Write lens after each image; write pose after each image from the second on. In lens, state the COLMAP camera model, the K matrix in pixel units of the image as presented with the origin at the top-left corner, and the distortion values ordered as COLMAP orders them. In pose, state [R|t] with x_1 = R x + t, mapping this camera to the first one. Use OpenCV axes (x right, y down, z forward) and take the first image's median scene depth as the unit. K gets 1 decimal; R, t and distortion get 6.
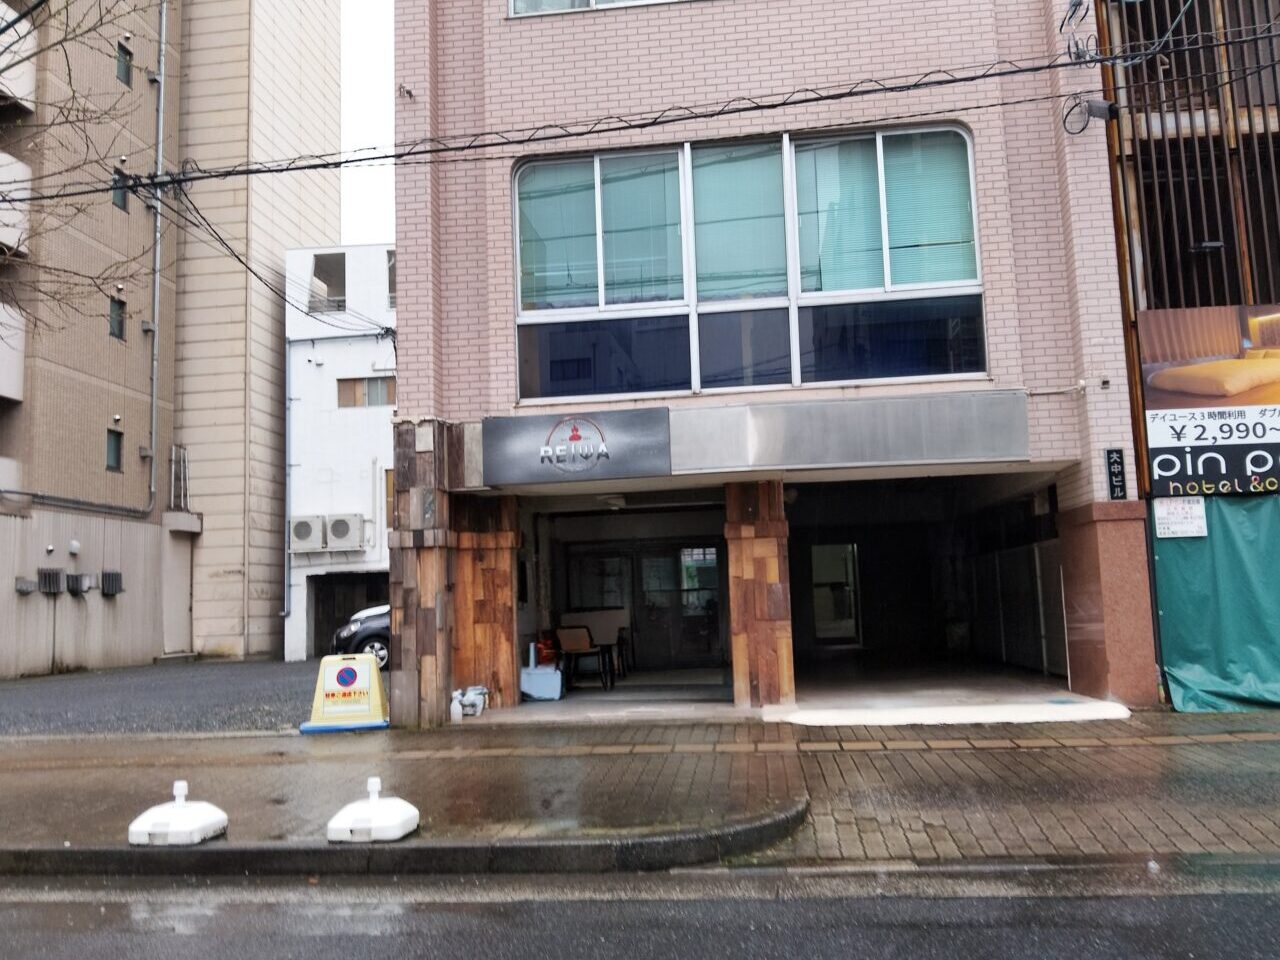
lens RADIAL K [[989.0, 0, 640.0], [0, 989.0, 480.0], [0, 0, 1]] dist [0.102884, -0.218415]
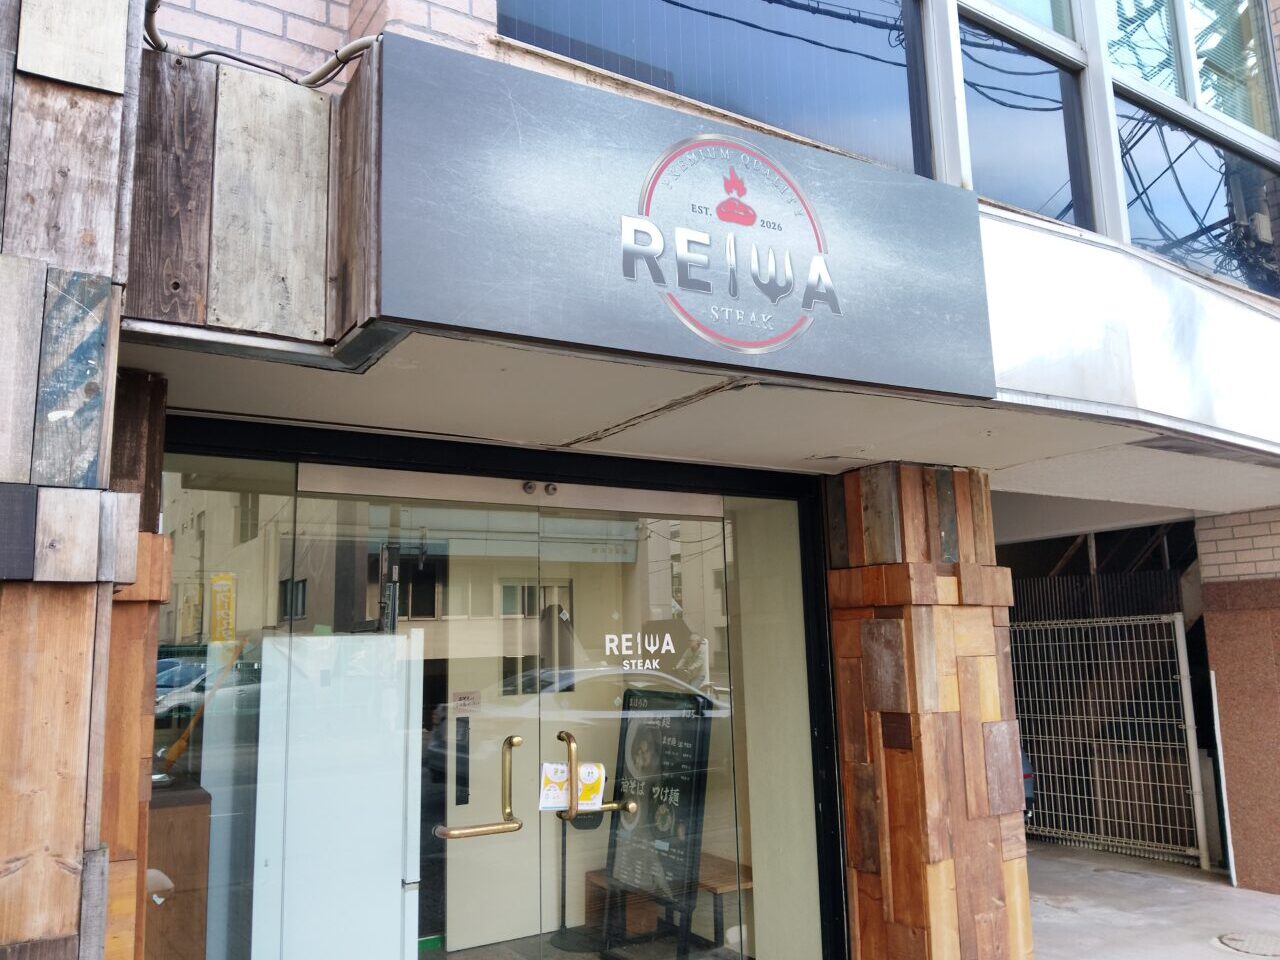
lens RADIAL K [[989.0, 0, 640.0], [0, 989.0, 480.0], [0, 0, 1]] dist [0.102884, -0.218415]
pose [[0.770113, 0.118266, 0.626849, -0.248752], [-0.075405, 0.992651, -0.094643, 0.058276], [-0.633436, 0.025619, 0.773371, 0.804170]]
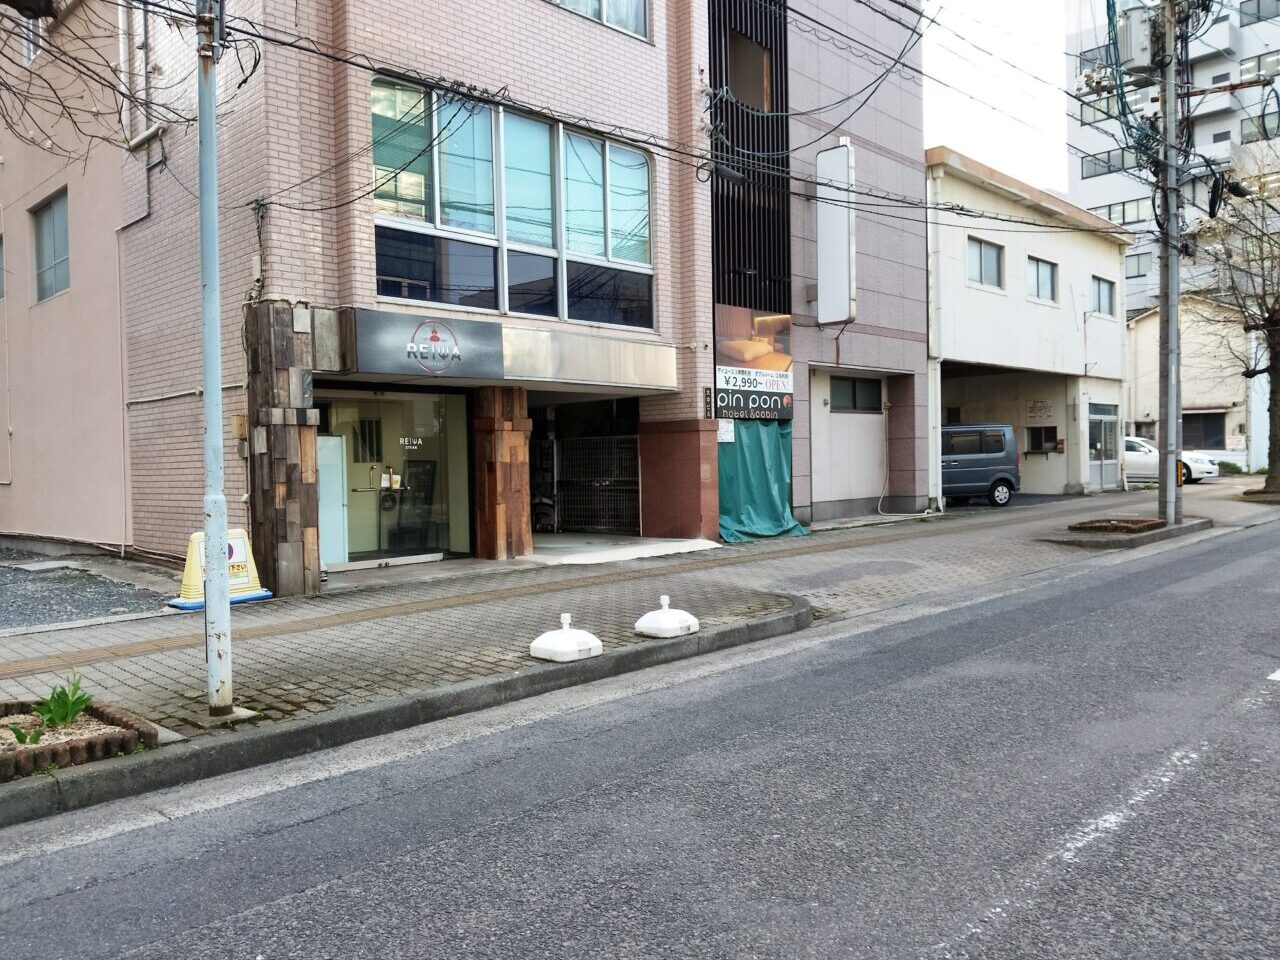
lens RADIAL K [[989.0, 0, 640.0], [0, 989.0, 480.0], [0, 0, 1]] dist [0.102884, -0.218415]
pose [[0.604014, 0.004860, 0.796959, -0.849024], [-0.093973, 0.993440, 0.065164, 0.023379], [-0.791414, -0.114253, 0.600508, 0.087102]]
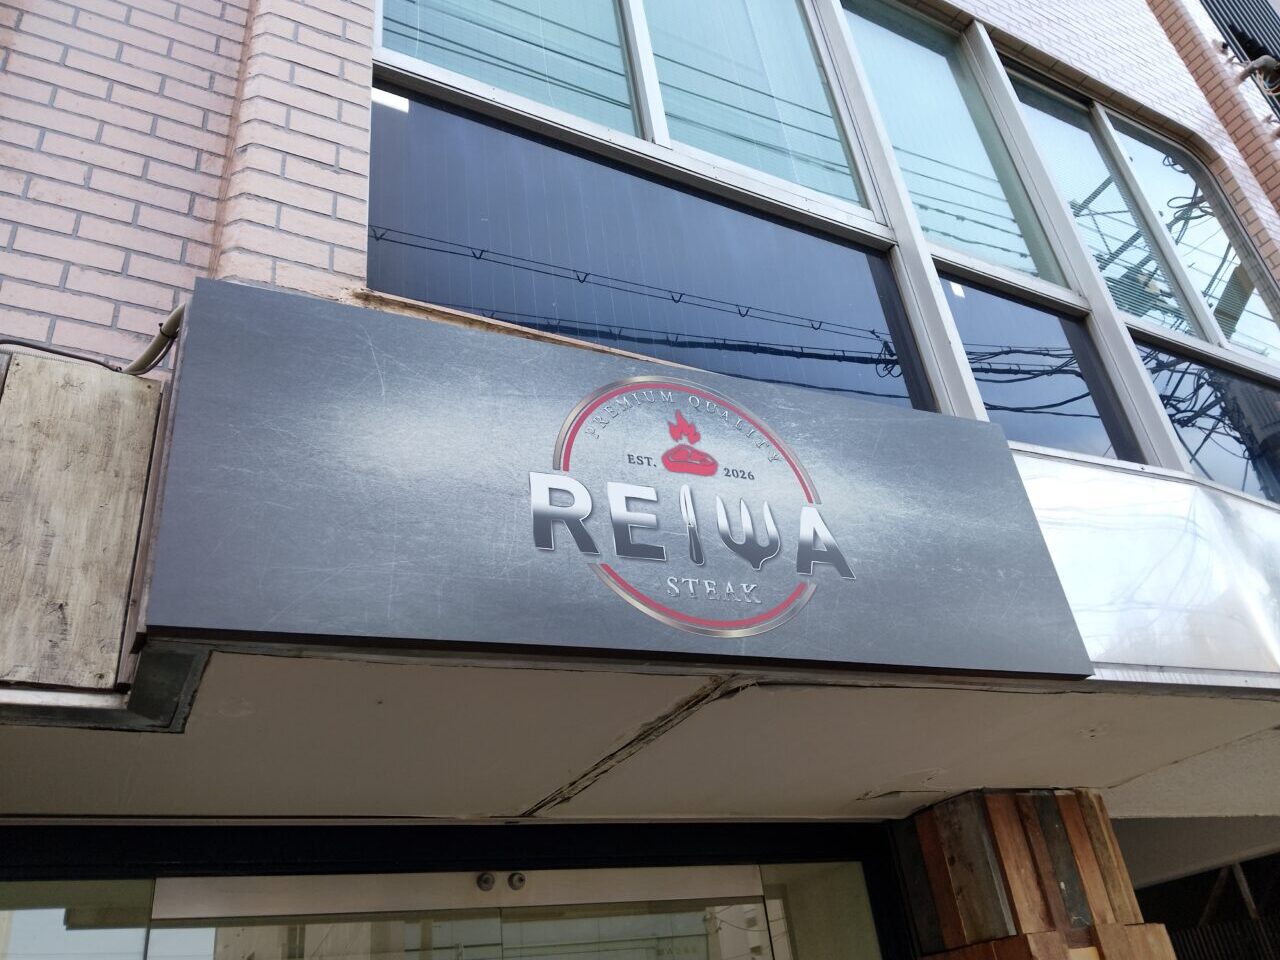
lens RADIAL K [[989.0, 0, 640.0], [0, 989.0, 480.0], [0, 0, 1]] dist [0.102884, -0.218415]
pose [[0.816822, 0.239027, 0.525041, -0.182347], [0.023622, 0.895502, -0.444430, 0.053273], [-0.576406, 0.375423, 0.725819, 0.853611]]
